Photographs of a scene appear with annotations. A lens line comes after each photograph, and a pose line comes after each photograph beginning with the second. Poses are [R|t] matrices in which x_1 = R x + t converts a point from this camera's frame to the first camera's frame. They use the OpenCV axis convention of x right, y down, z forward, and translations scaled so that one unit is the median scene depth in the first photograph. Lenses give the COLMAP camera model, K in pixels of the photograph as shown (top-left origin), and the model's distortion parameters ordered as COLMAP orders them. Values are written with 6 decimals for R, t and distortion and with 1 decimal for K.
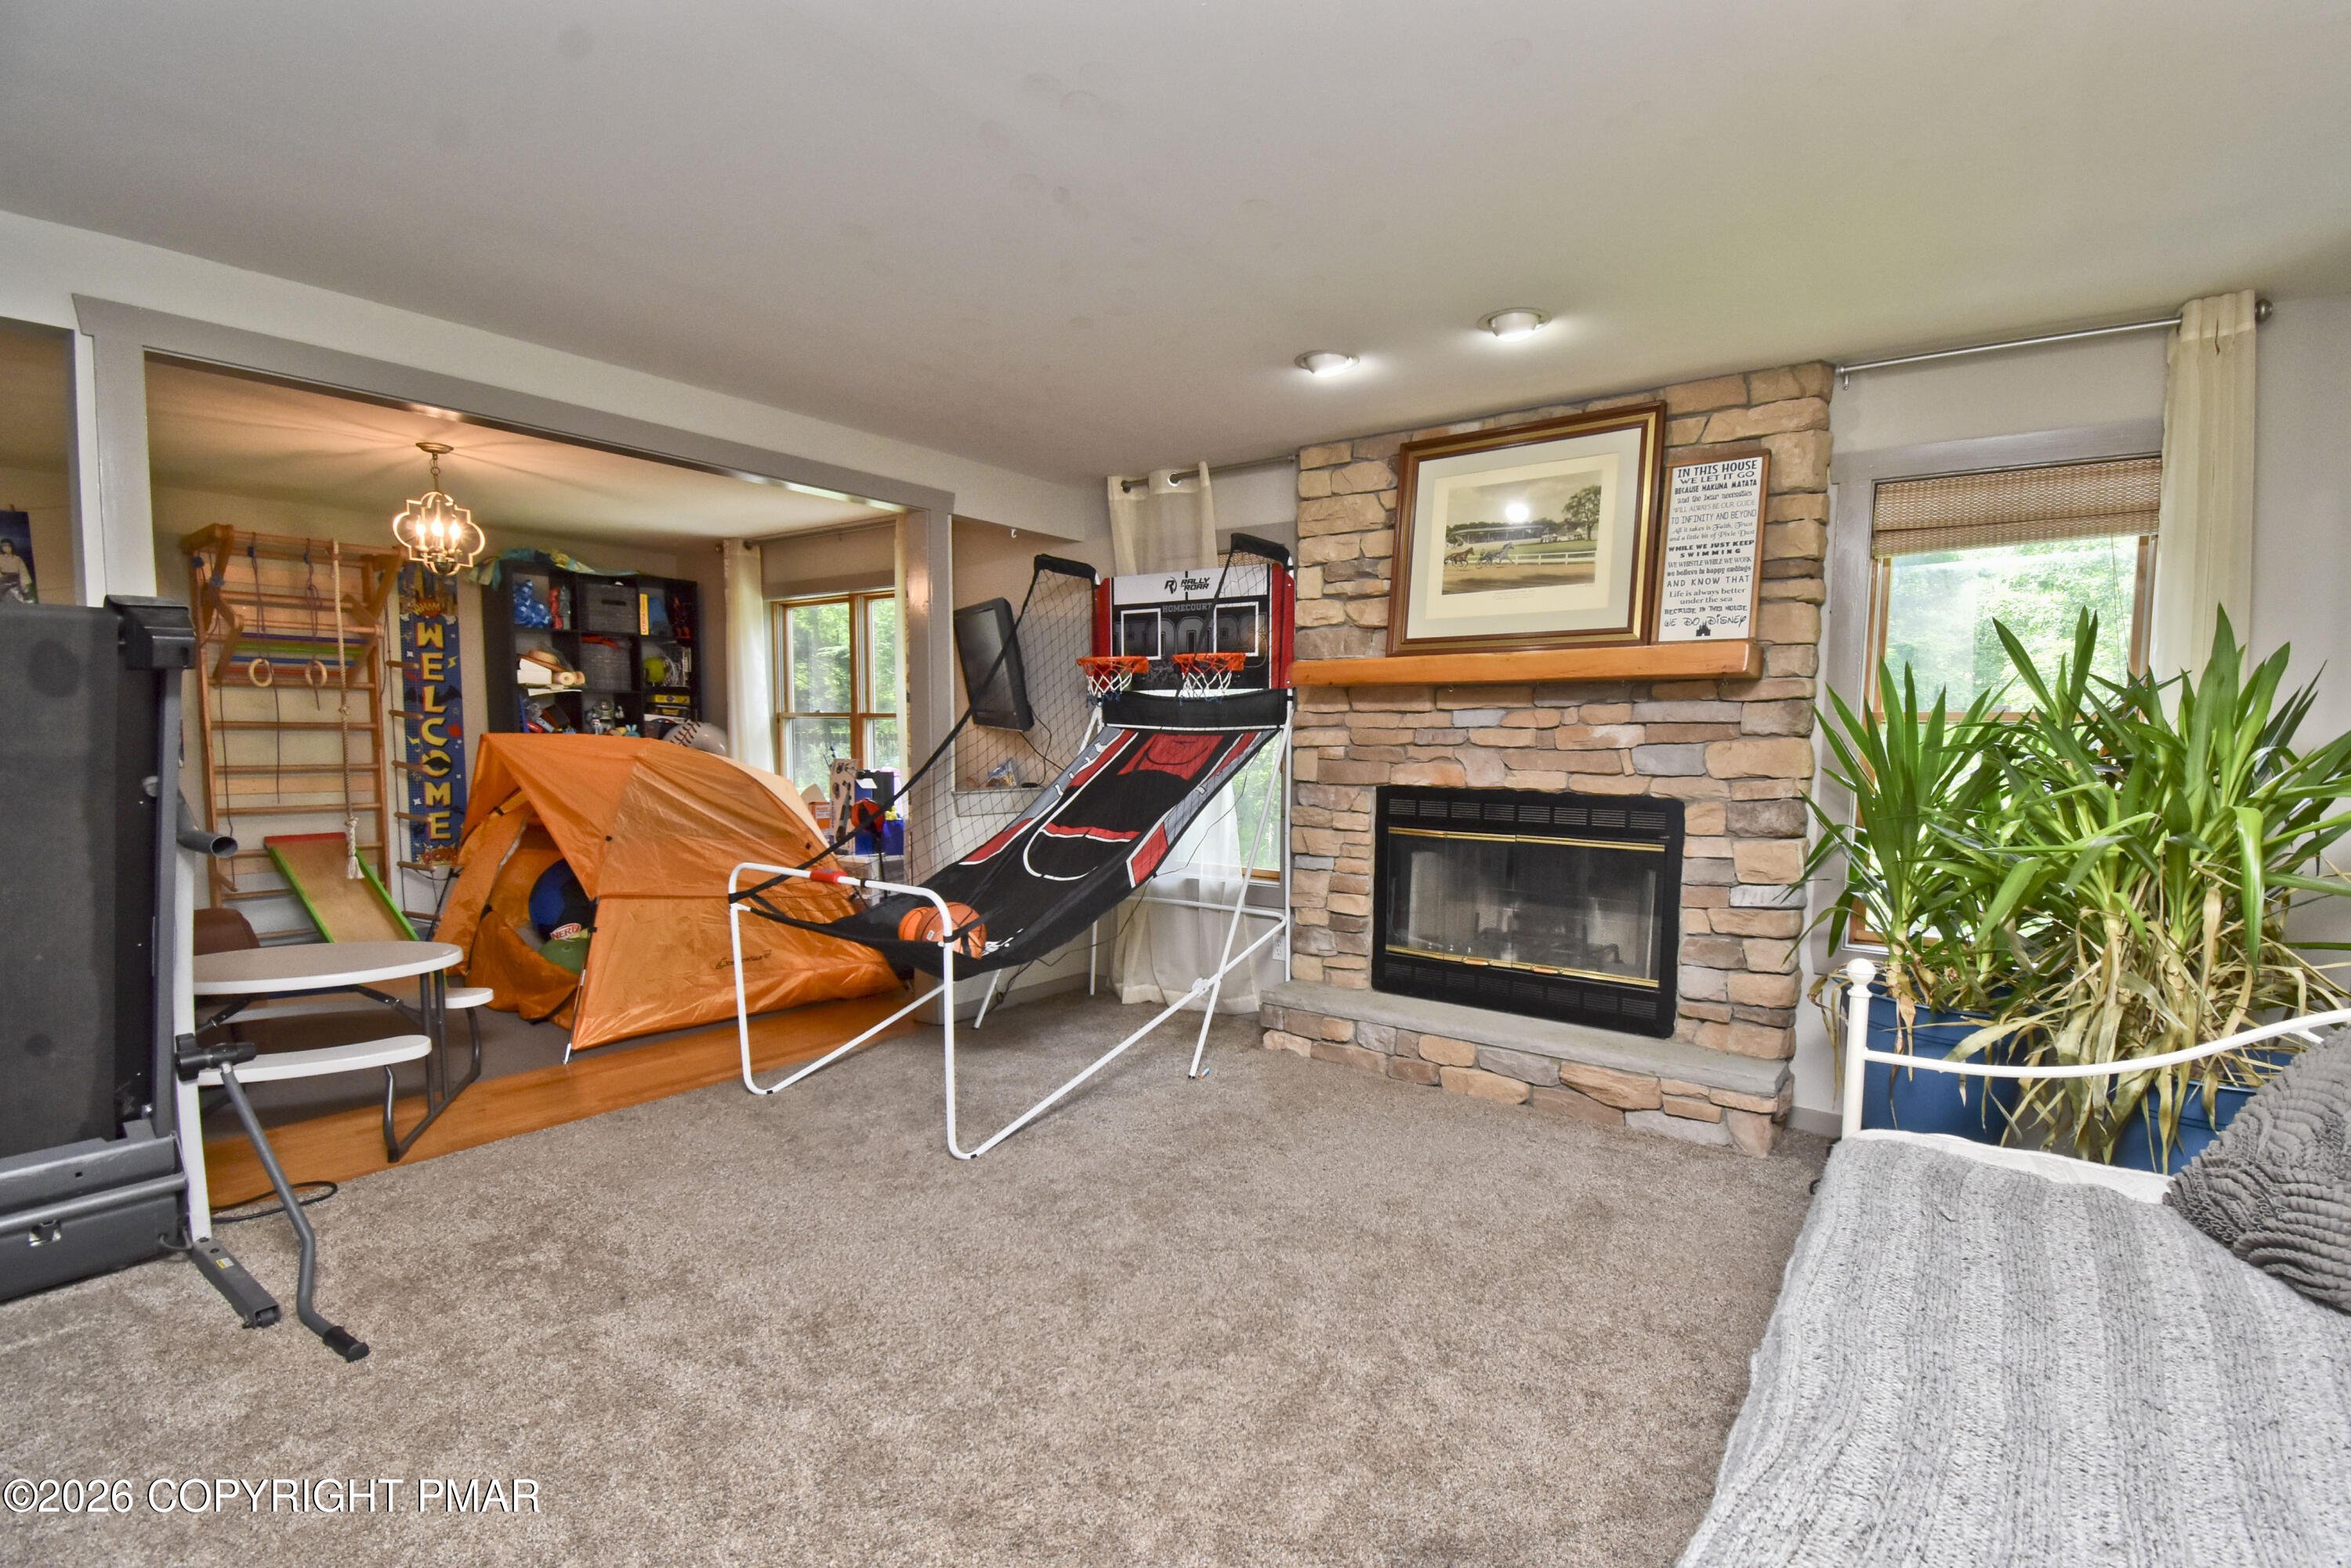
lens RADIAL K [[1086.1, 0, 1216.6], [0, 1086.1, 825.7], [0, 0, 1]] dist [0.019495, -0.022796]
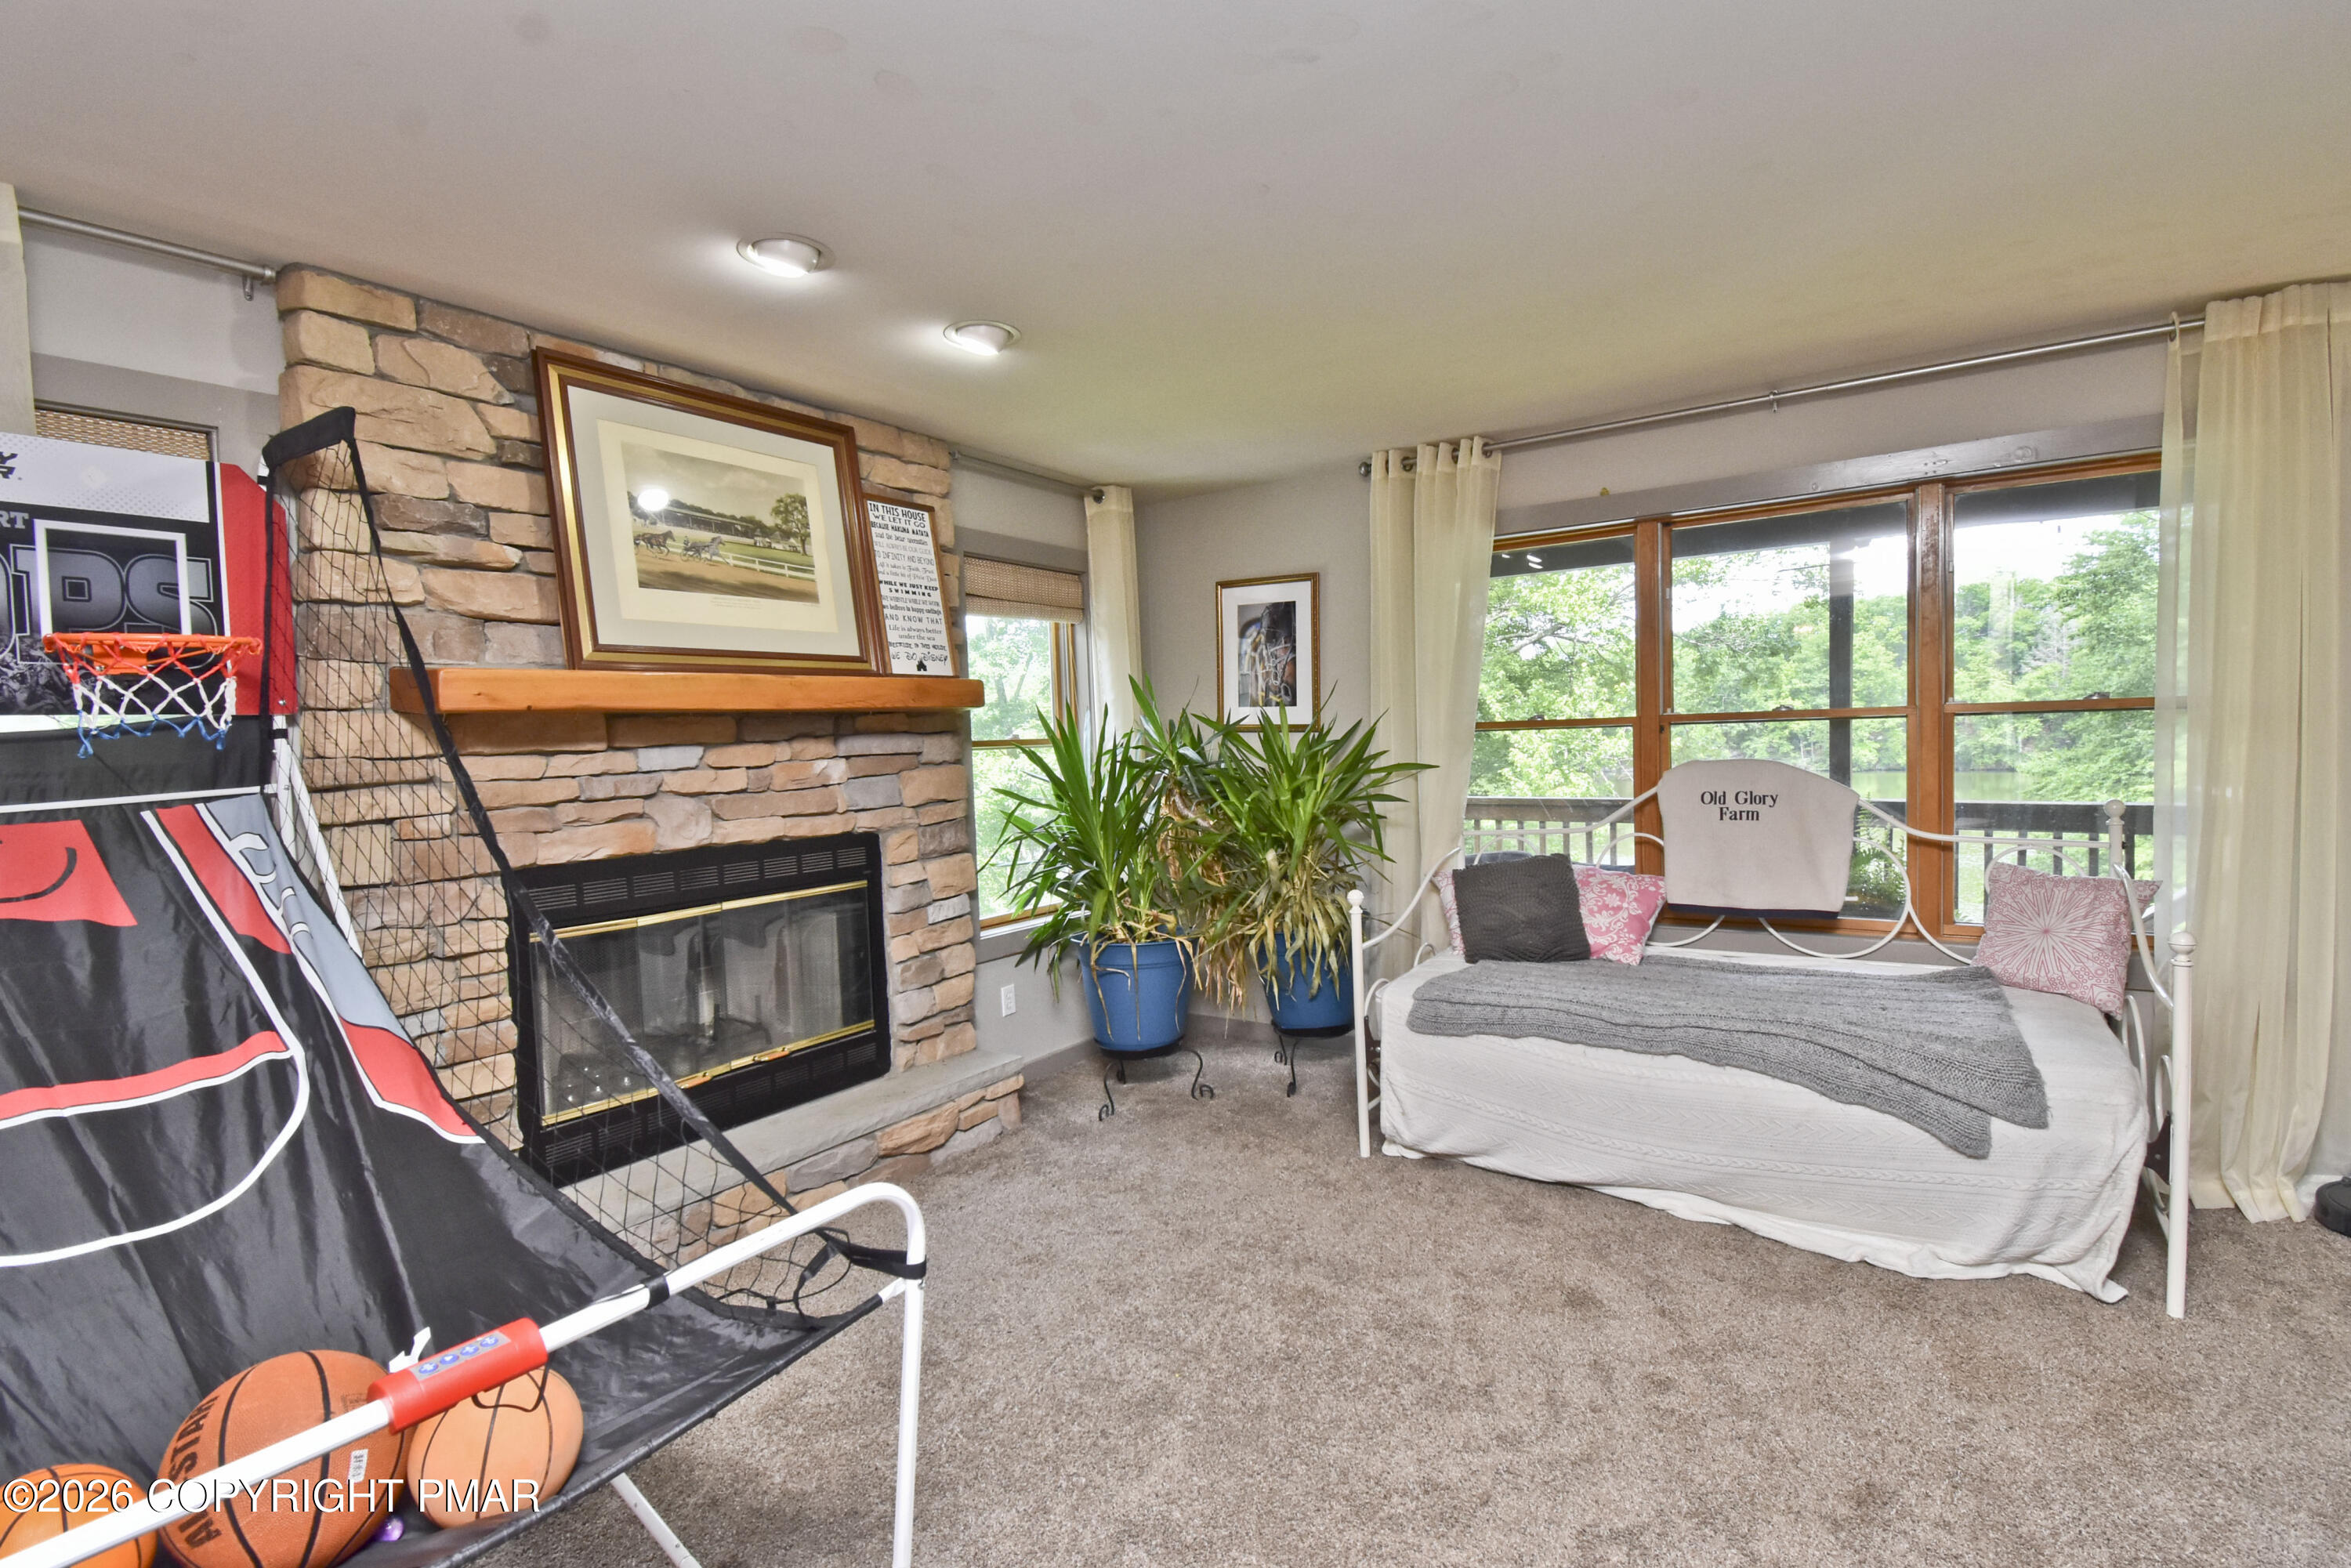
lens RADIAL K [[1095.1, 0, 1209.7], [0, 1095.1, 789.4], [0, 0, 1]] dist [0.022854, -0.026741]
pose [[-0.045257, -0.056810, 0.997359, -0.604234], [0.120218, 0.990816, 0.061892, -0.090462], [-0.991715, 0.122702, -0.038012, 0.755455]]
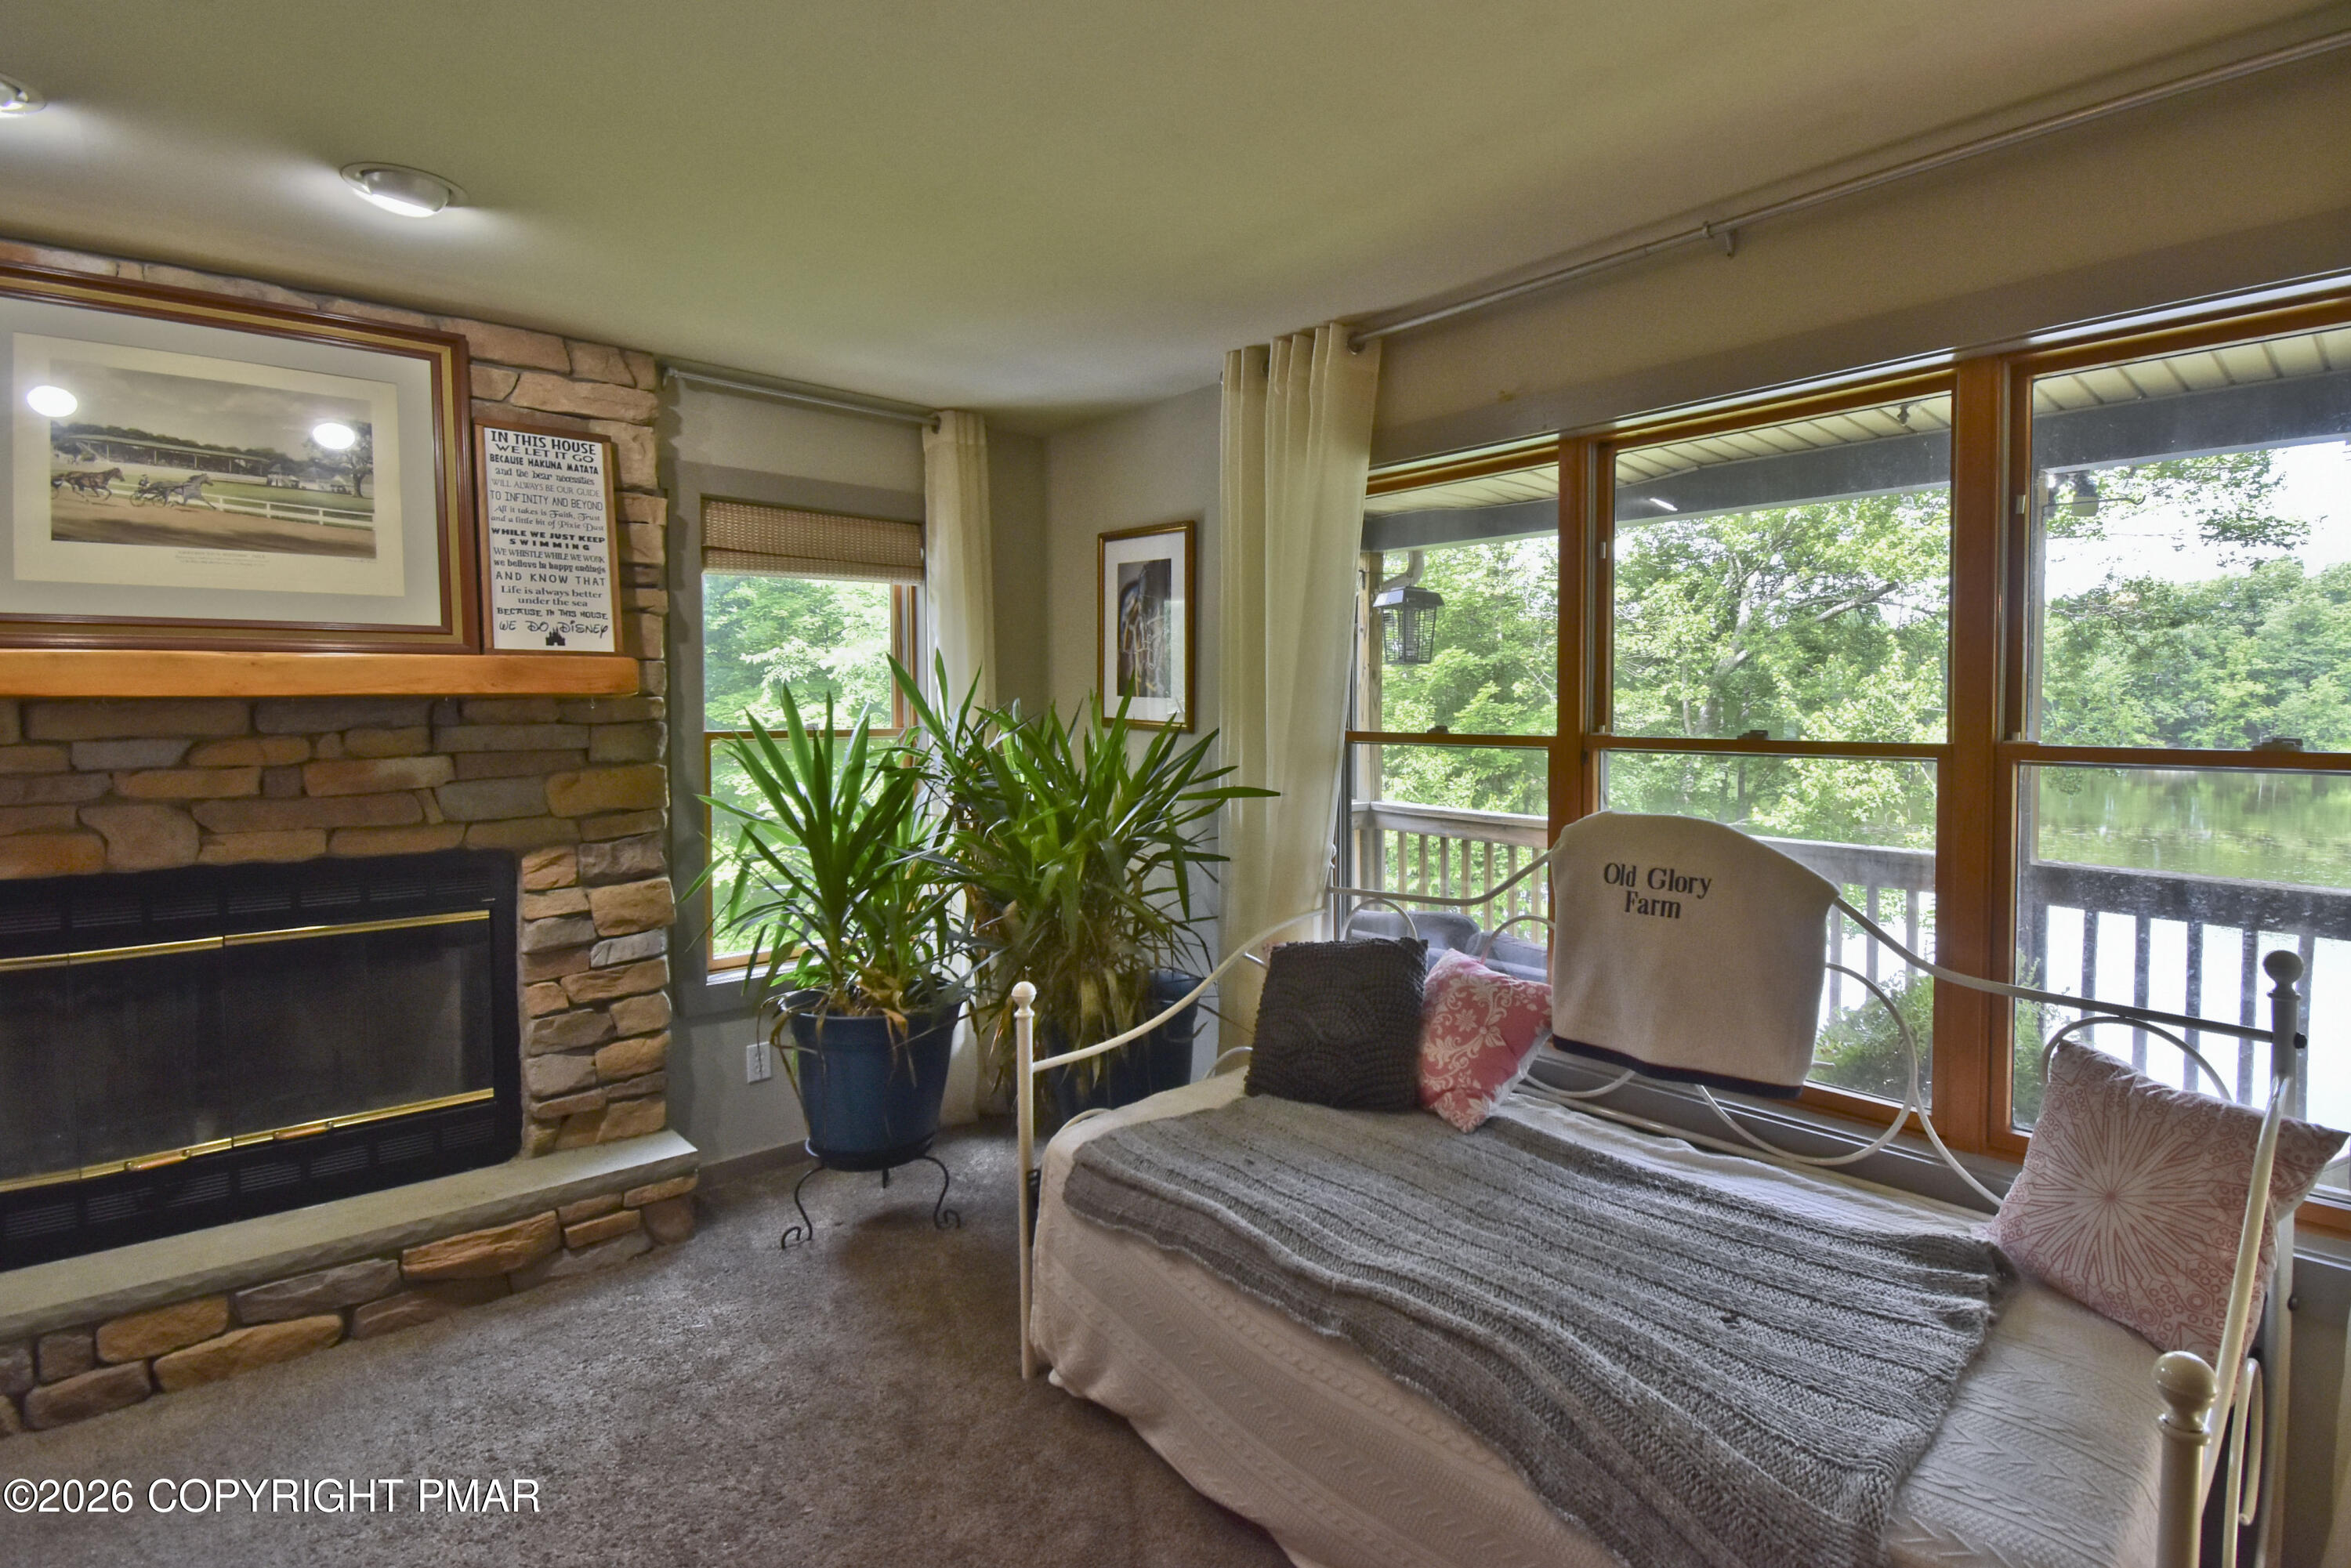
lens RADIAL K [[1133.4, 0, 1283.1], [0, 1133.4, 735.4], [0, 0, 1]] dist [0.015544, -0.024943]
pose [[0.174847, -0.037368, 0.983886, -0.283639], [0.089010, 0.995788, 0.022003, -0.075587], [-0.980564, 0.083729, 0.177436, 0.314762]]
